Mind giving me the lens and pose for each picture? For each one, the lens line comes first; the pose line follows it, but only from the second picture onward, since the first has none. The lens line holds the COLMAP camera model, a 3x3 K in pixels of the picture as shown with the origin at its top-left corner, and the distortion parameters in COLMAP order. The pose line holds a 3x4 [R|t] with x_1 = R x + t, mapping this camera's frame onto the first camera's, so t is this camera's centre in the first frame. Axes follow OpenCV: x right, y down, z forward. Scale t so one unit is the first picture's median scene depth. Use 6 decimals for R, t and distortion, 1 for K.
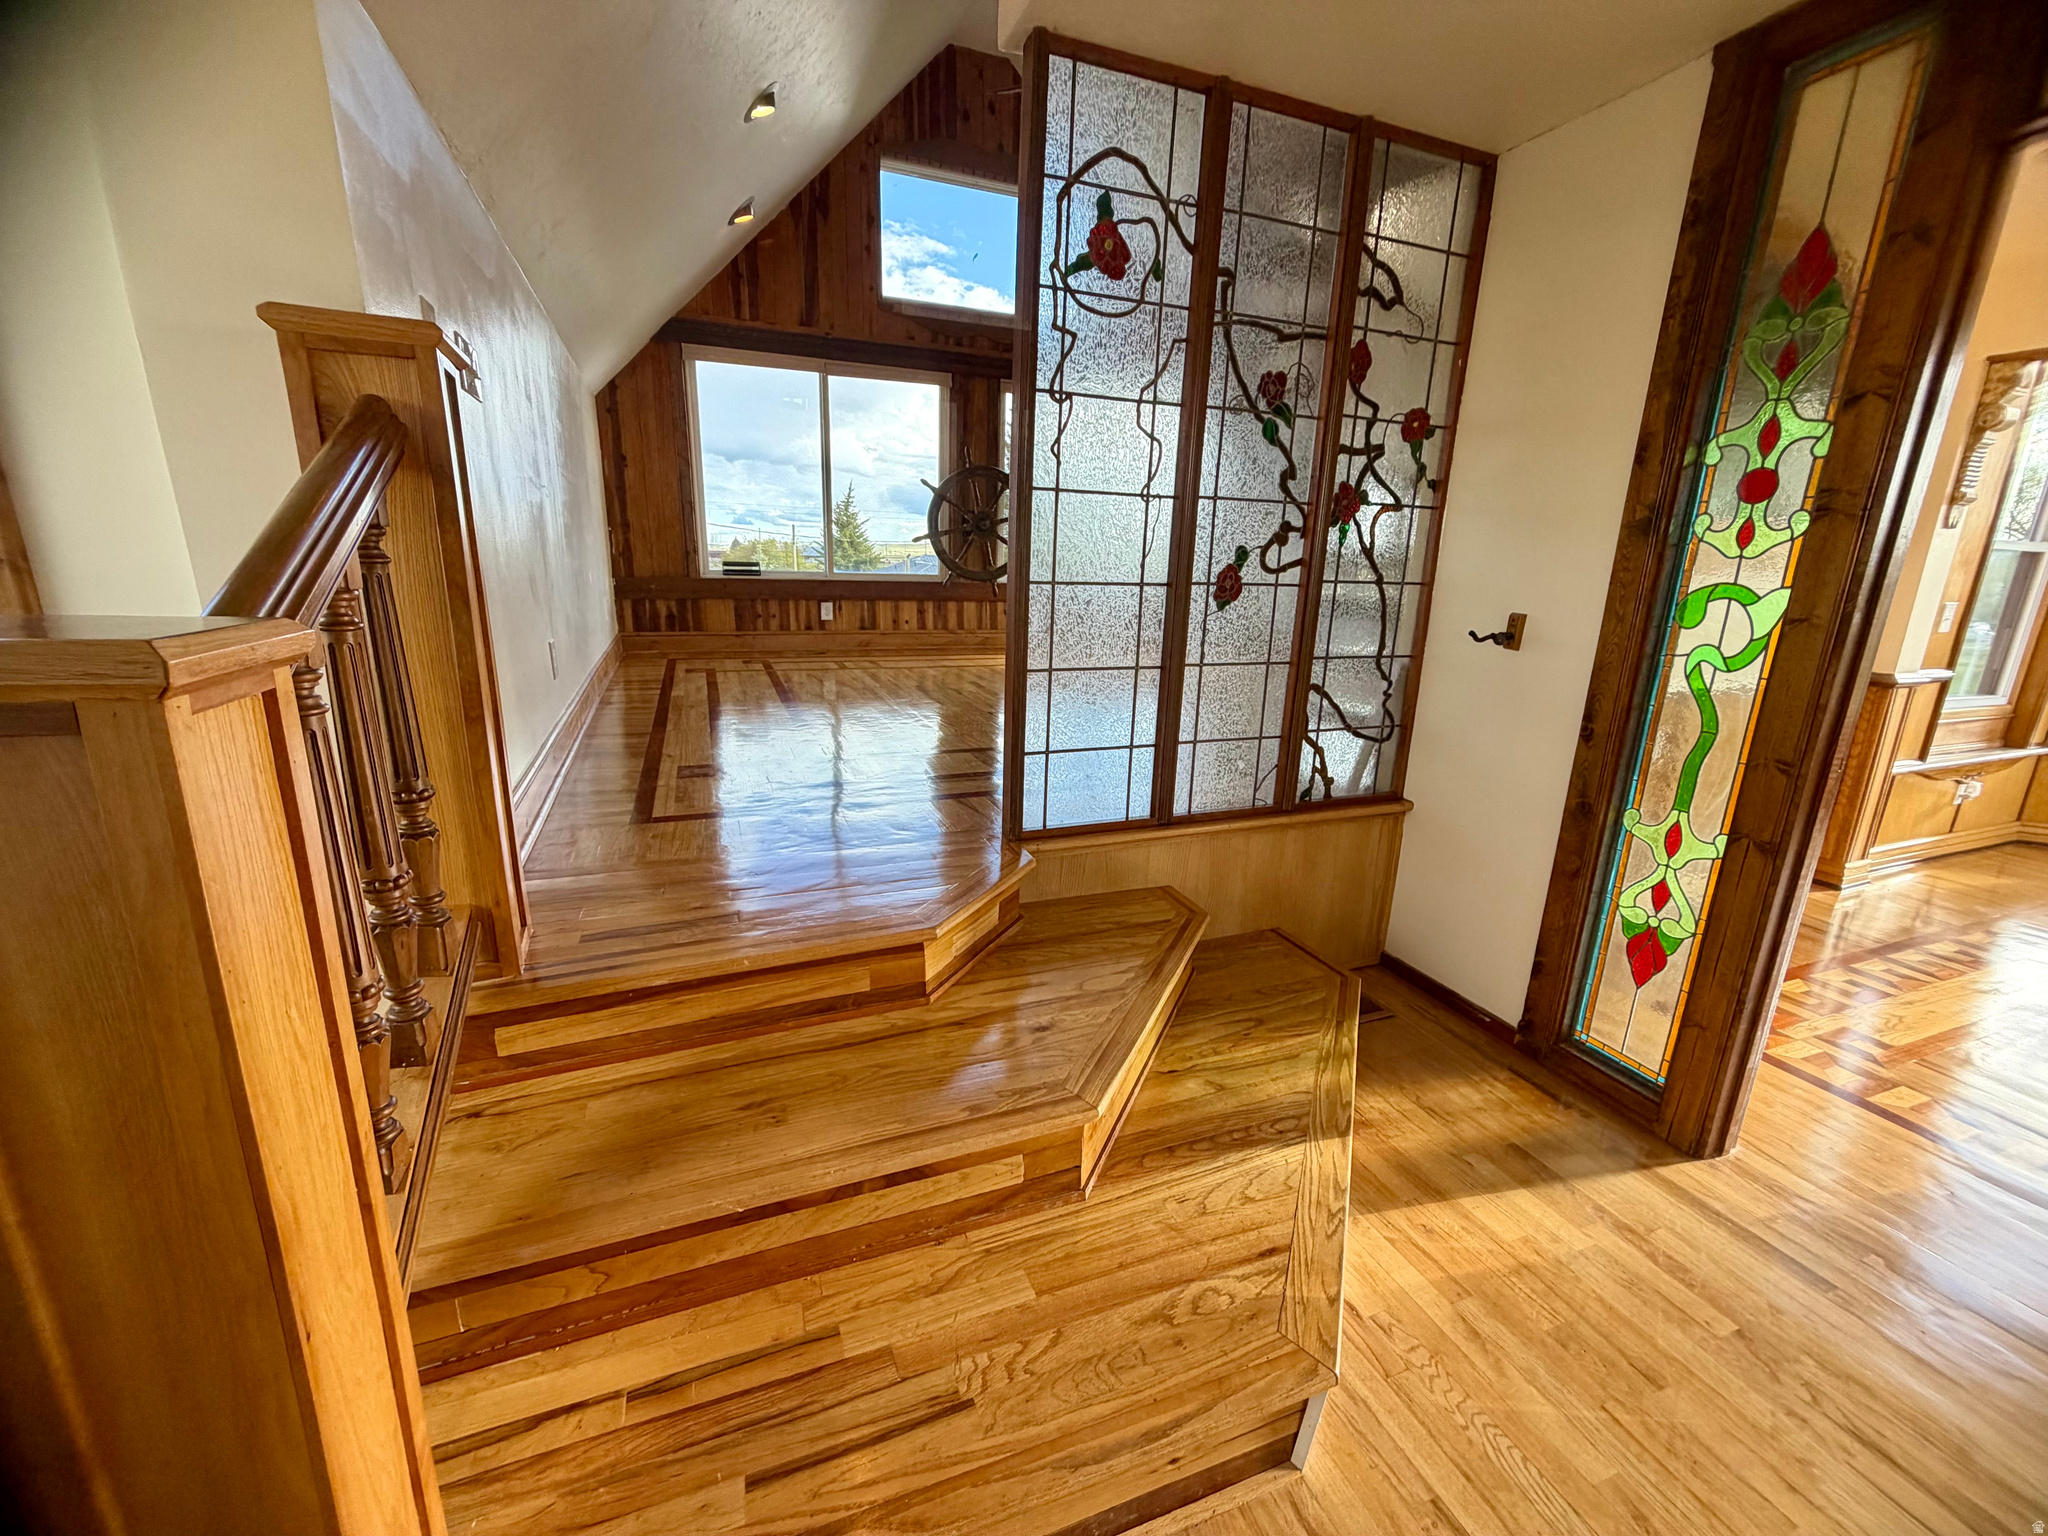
lens RADIAL K [[815.2, 0, 1014.4], [0, 815.2, 759.2], [0, 0, 1]] dist [0.002542, -0.000643]
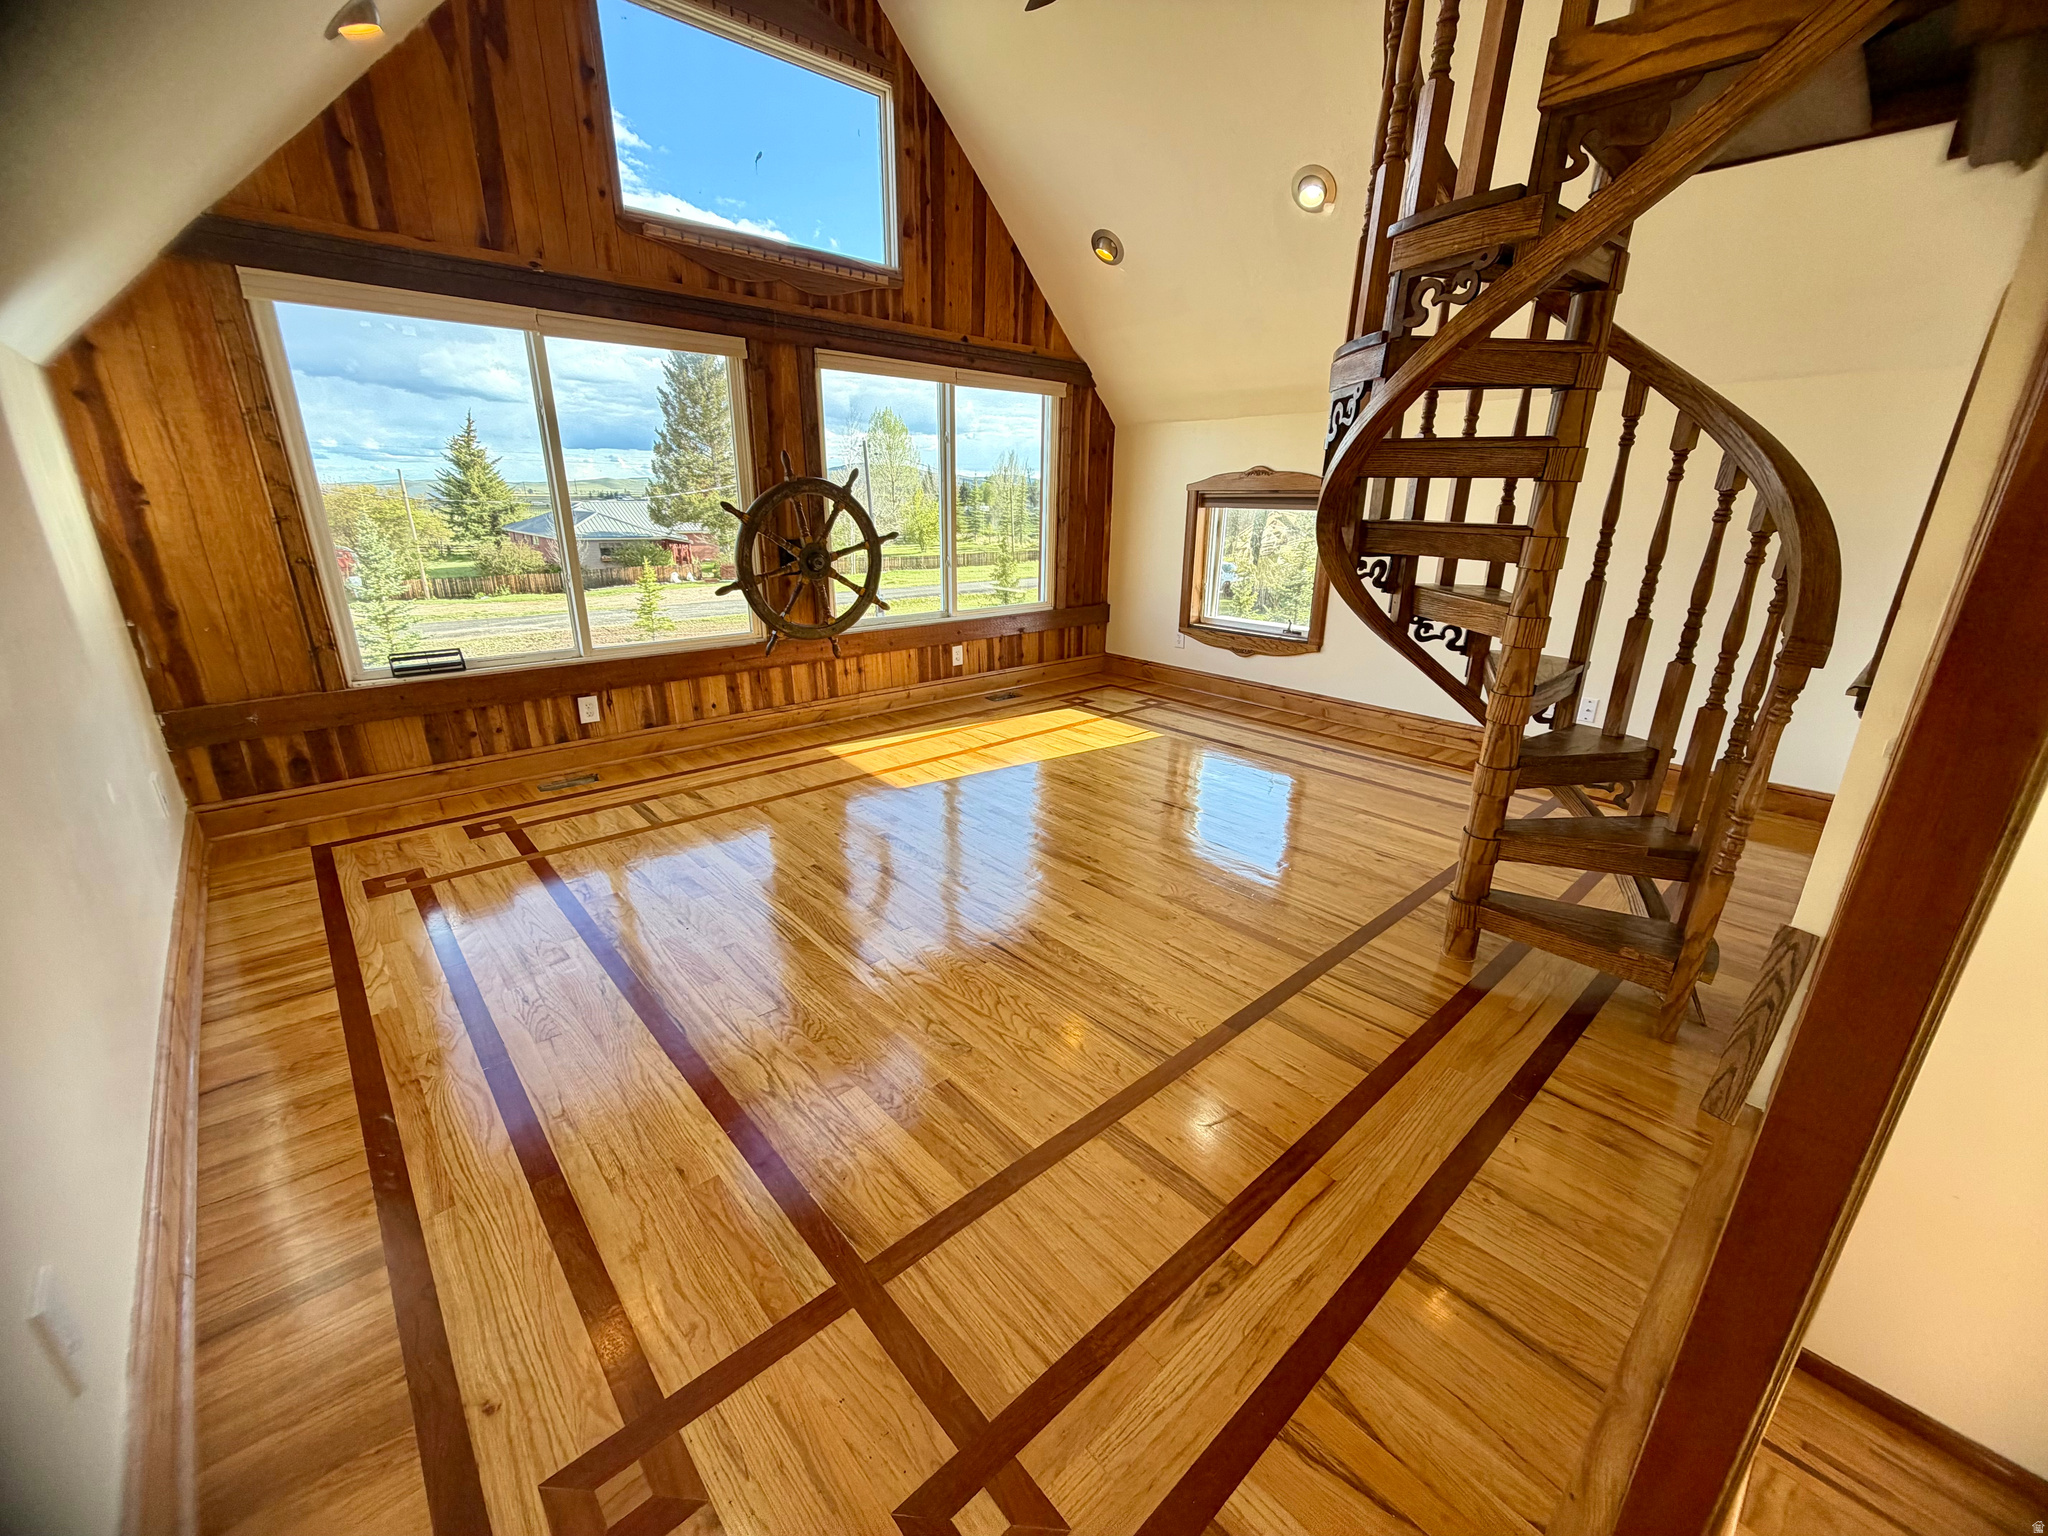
lens RADIAL K [[815.2, 0, 1020.1], [0, 815.2, 764.7], [0, 0, 1]] dist [0.002542, -0.000643]
pose [[0.931160, -0.128471, 0.341229, -0.143773], [0.100251, 0.990008, 0.099165, -0.175384], [-0.350559, -0.058130, 0.934735, 0.283266]]
